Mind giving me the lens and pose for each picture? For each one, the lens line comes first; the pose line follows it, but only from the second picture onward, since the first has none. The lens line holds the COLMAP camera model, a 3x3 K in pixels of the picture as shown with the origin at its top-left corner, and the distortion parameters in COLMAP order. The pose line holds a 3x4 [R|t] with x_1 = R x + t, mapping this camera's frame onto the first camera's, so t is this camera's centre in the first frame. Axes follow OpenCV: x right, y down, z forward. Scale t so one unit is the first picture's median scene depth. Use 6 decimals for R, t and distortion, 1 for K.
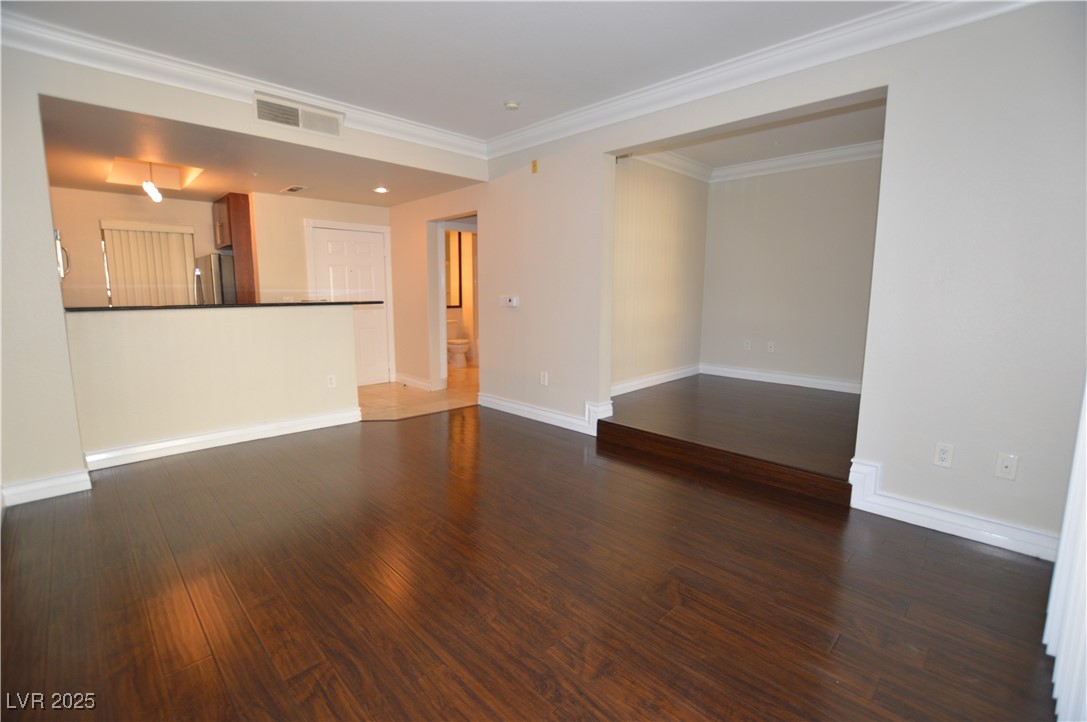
lens RADIAL K [[483.5, 0, 545.0], [0, 483.5, 357.5], [0, 0, 1]] dist [-0.026138, 0.000797]
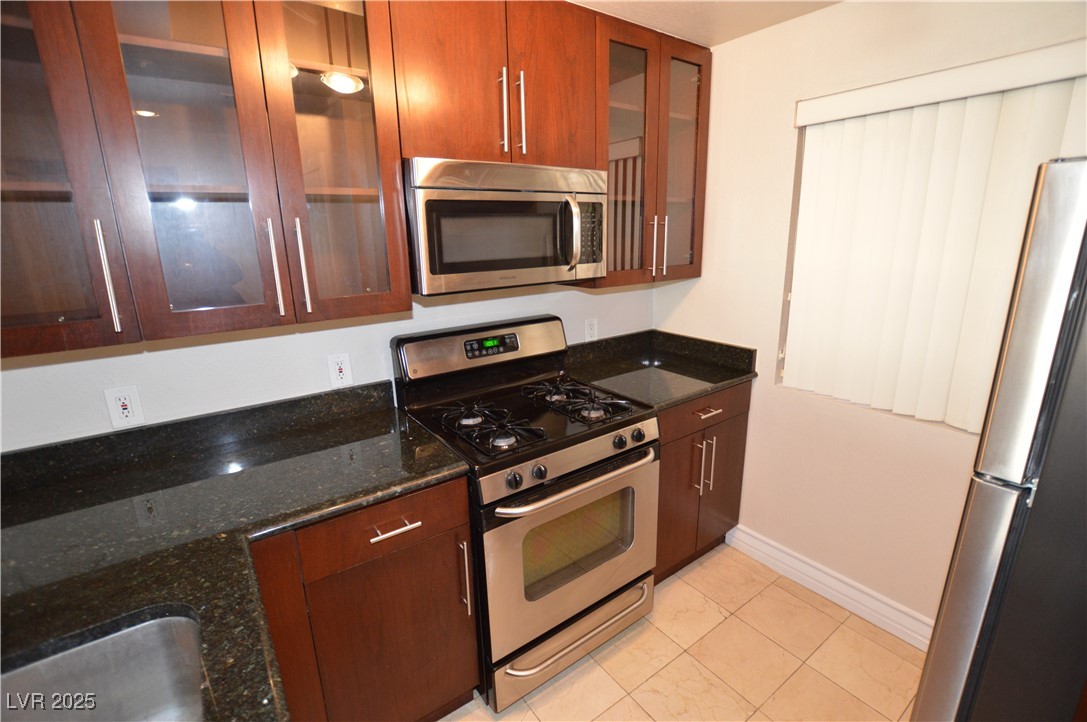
lens RADIAL K [[483.5, 0, 544.9], [0, 483.5, 358.4], [0, 0, 1]] dist [-0.026138, 0.000797]
pose [[-0.154200, 0.247649, -0.956500, -1.218861], [-0.112309, 0.957411, 0.265990, -0.418293], [0.981636, 0.148439, -0.119820, 2.040876]]
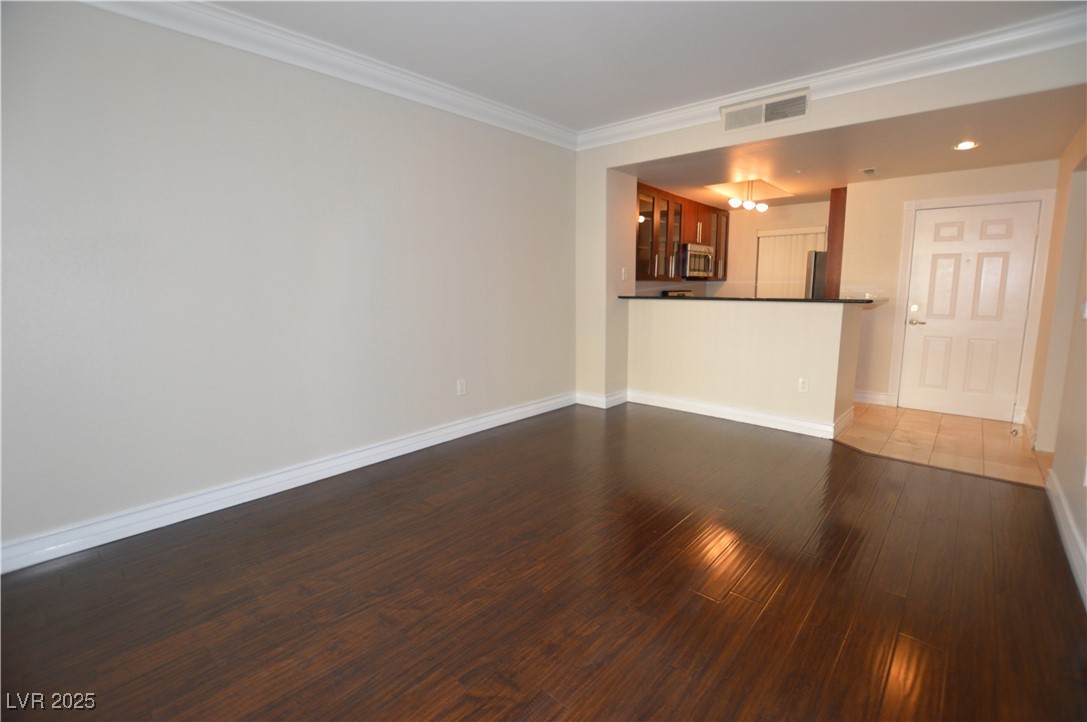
lens RADIAL K [[483.5, 0, 545.5], [0, 483.5, 357.1], [0, 0, 1]] dist [-0.026138, 0.000797]
pose [[0.051684, 0.143283, -0.988331, 0.849275], [-0.133367, 0.981780, 0.135359, -0.121393], [0.989718, 0.124815, 0.069851, 0.875211]]
